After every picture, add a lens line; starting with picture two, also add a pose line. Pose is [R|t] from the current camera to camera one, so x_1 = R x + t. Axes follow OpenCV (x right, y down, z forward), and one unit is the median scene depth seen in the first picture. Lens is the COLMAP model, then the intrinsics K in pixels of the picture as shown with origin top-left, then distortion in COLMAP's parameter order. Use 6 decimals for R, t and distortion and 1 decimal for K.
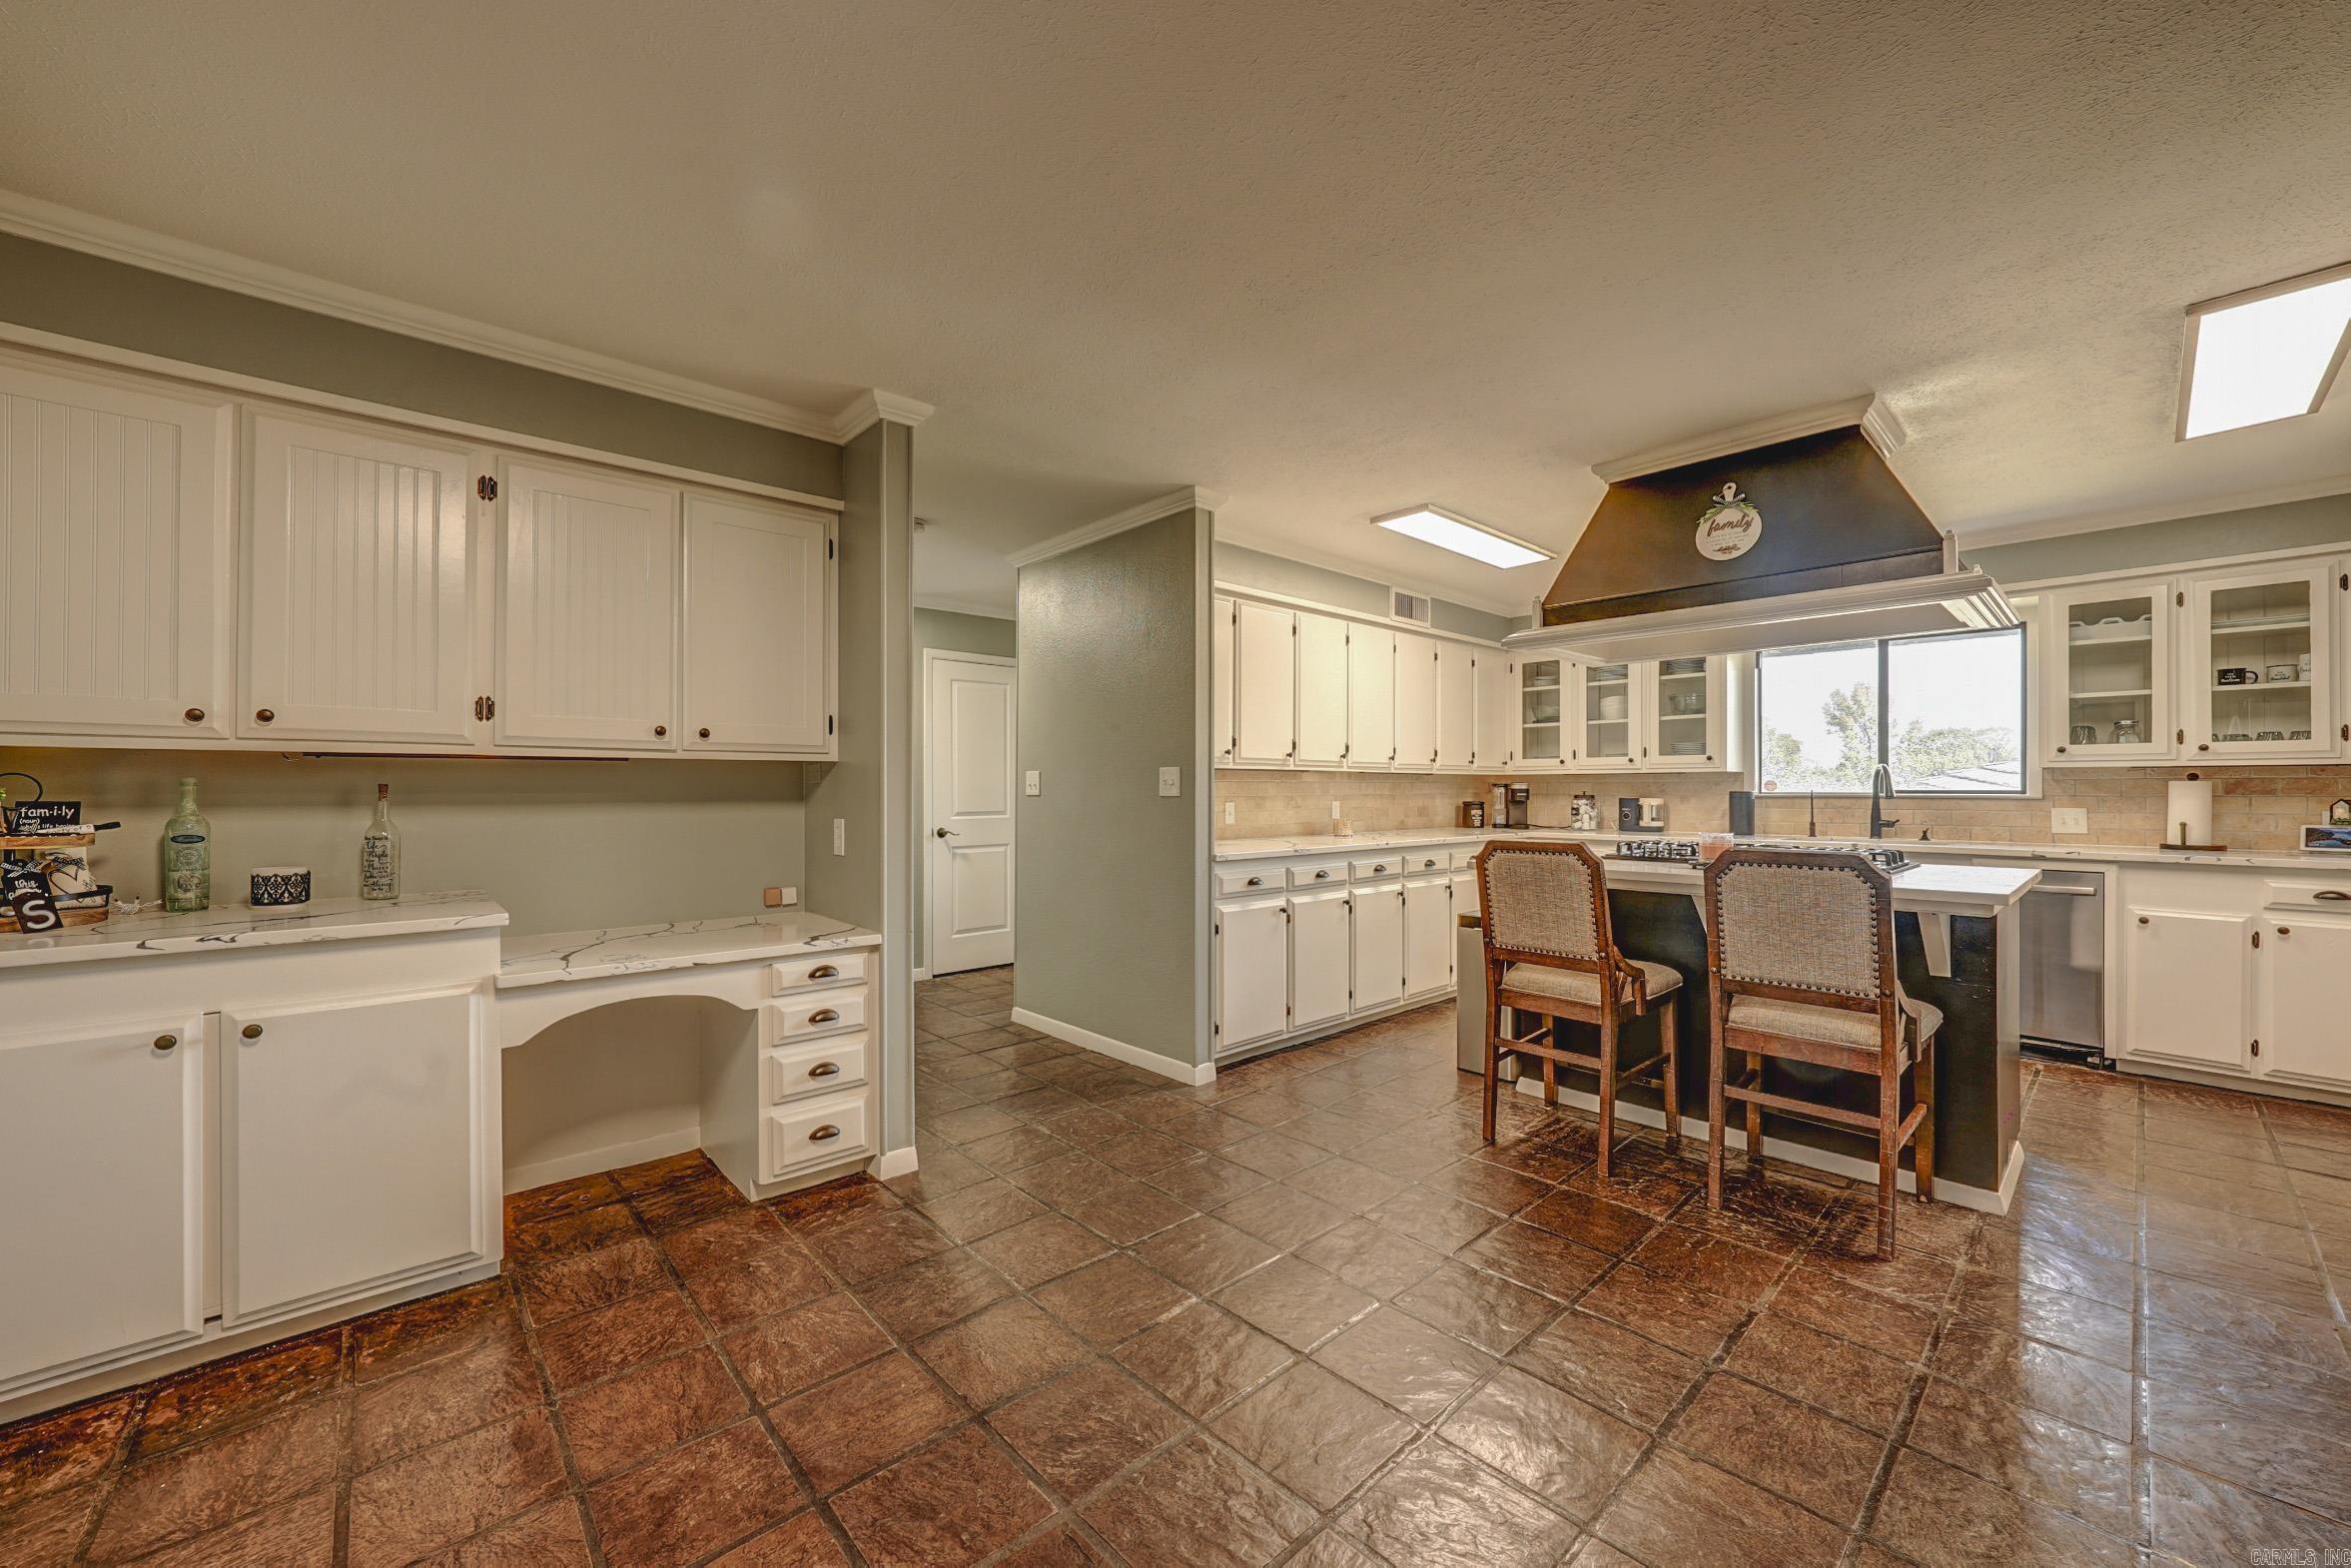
lens RADIAL K [[898.2, 0, 1175.5], [0, 898.2, 784.0], [0, 0, 1]] dist [-0.016438, 0.006564]
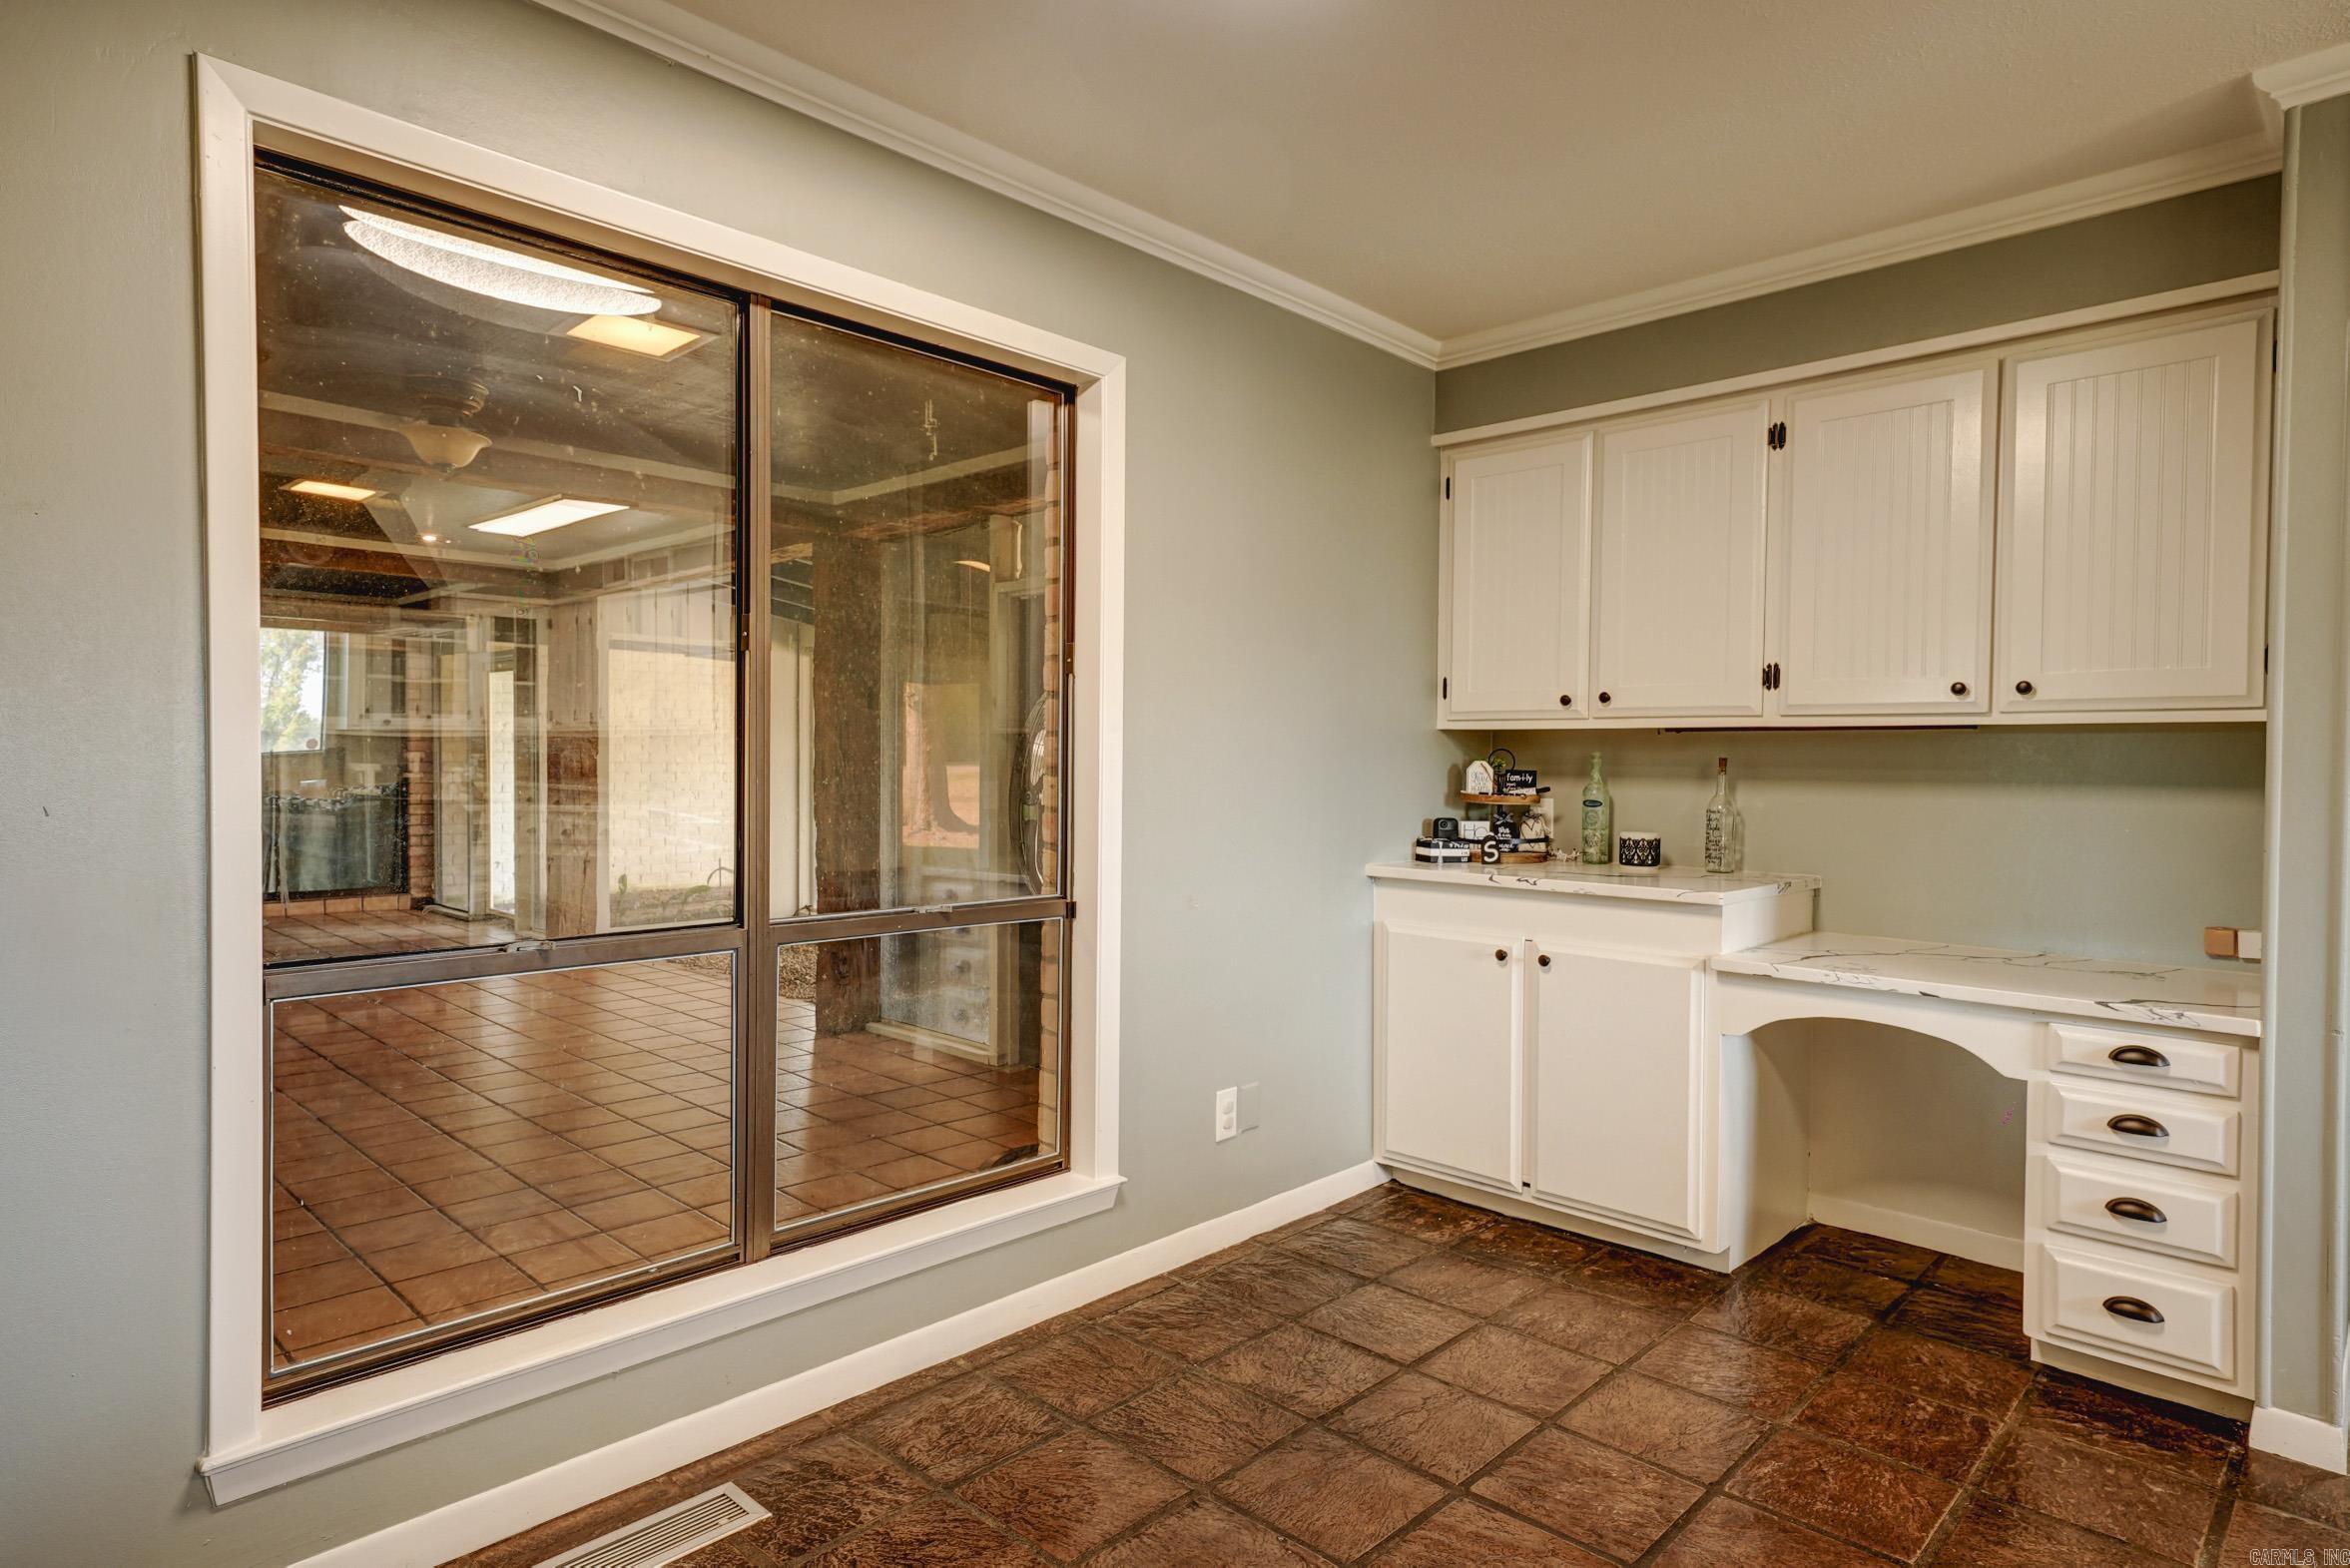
lens RADIAL K [[1285.7, 0, 1175.0], [0, 1285.7, 784.0], [0, 0, 1]] dist [-0.001077, -0.000143]
pose [[0.073931, 0.018527, -0.997091, 0.595892], [-0.008065, 0.999806, 0.017979, 0.009540], [0.997231, 0.006712, 0.074066, 0.330104]]
